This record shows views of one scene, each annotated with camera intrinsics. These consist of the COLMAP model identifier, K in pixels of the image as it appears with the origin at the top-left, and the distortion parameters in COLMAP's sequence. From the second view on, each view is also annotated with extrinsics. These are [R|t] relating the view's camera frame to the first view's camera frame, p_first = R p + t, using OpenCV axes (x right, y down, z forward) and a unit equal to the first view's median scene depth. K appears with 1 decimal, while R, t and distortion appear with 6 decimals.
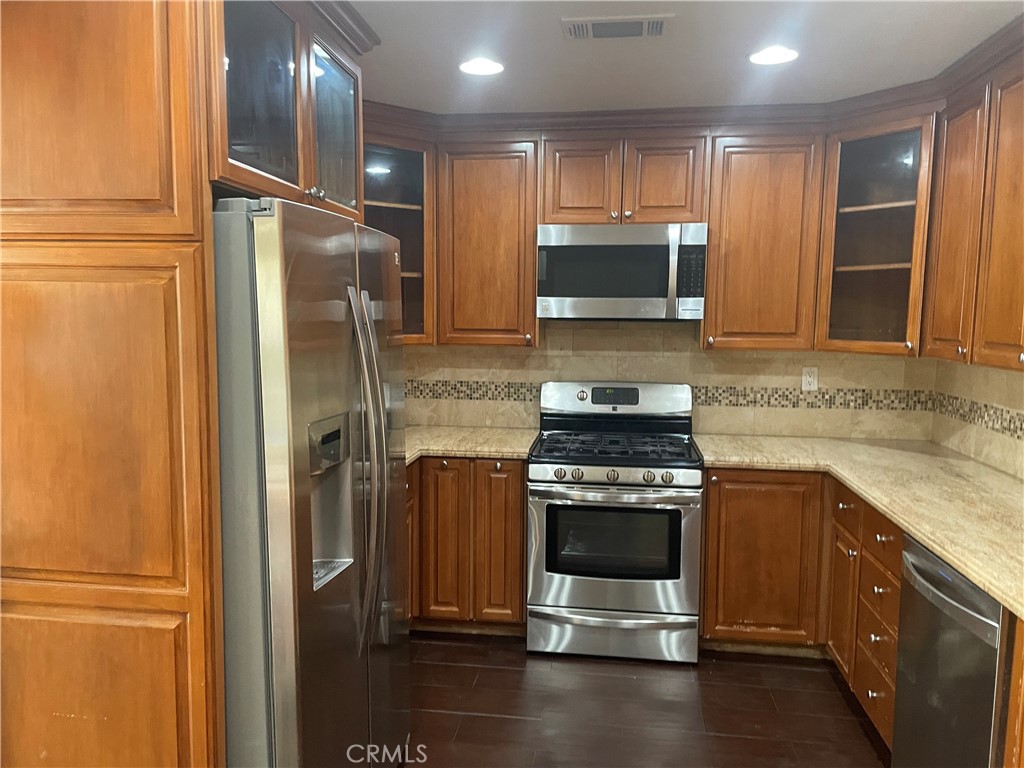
lens RADIAL K [[766.3, 0, 515.5], [0, 766.3, 392.3], [0, 0, 1]] dist [0.099330, -0.124628]
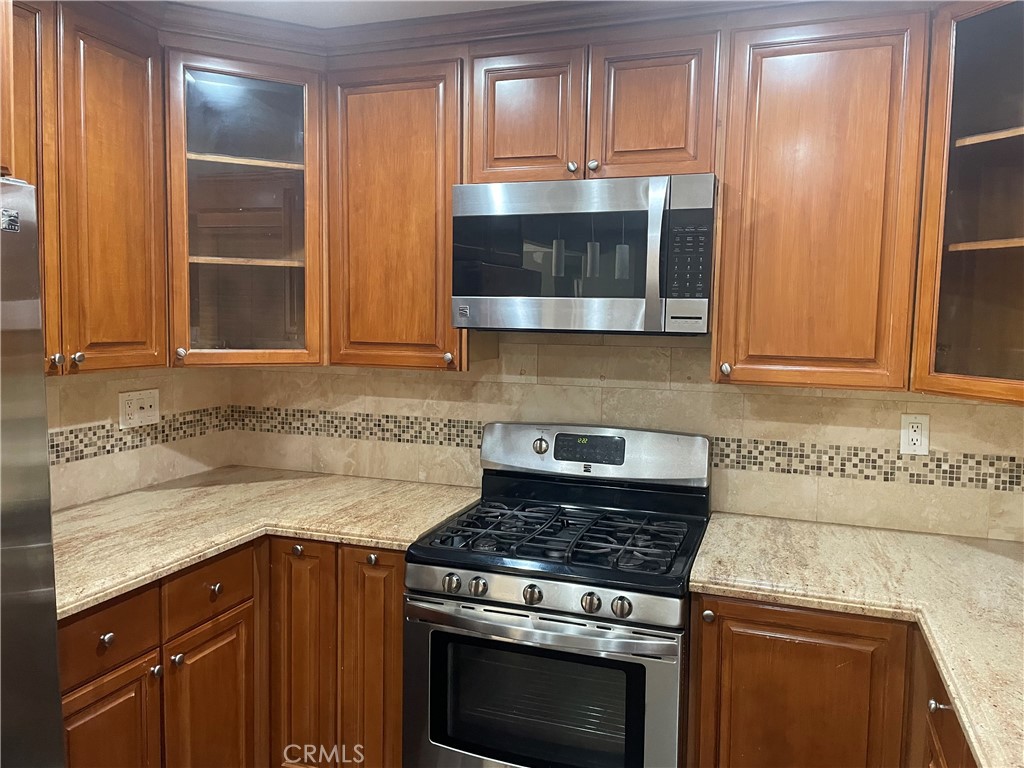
lens RADIAL K [[768.0, 0, 518.7], [0, 768.0, 374.6], [0, 0, 1]] dist [0.099857, -0.127824]
pose [[0.979781, 0.022307, -0.198824, 0.214621], [-0.028007, 0.999272, -0.025902, -0.042353], [0.198102, 0.030947, 0.979693, 0.375772]]
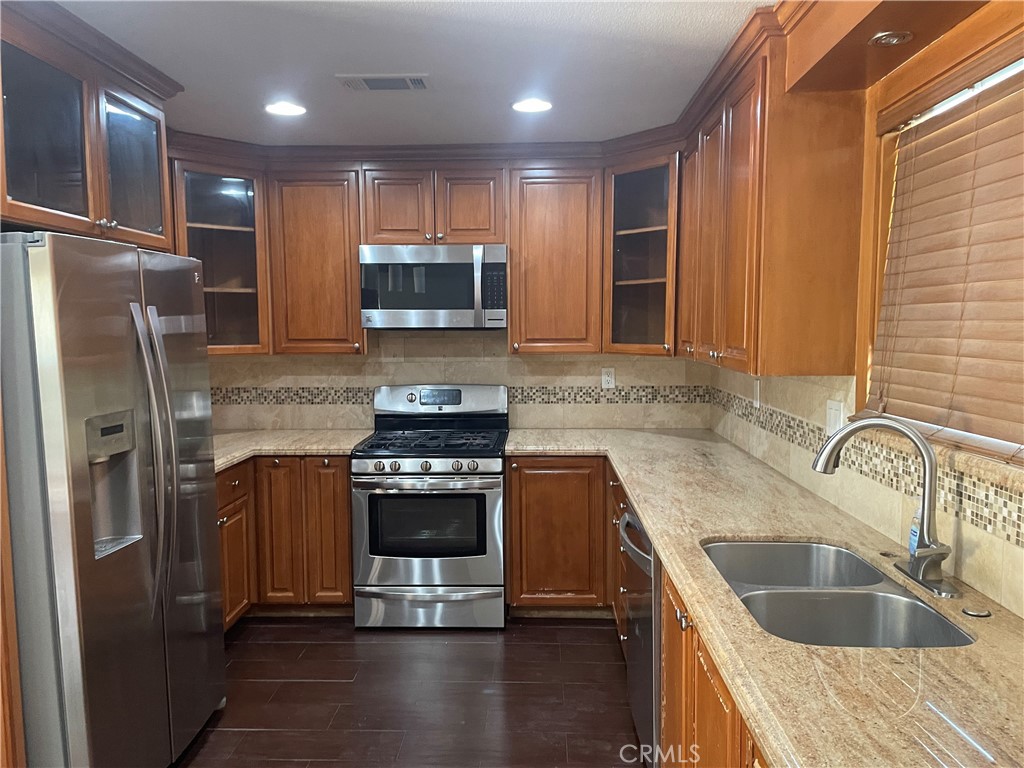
lens RADIAL K [[766.3, 0, 510.5], [0, 766.3, 392.9], [0, 0, 1]] dist [0.104366, -0.138680]
pose [[0.995452, -0.024245, 0.092127, 0.138492], [0.025578, 0.999584, -0.013313, 0.017205], [-0.091766, 0.015609, 0.995658, -0.131473]]
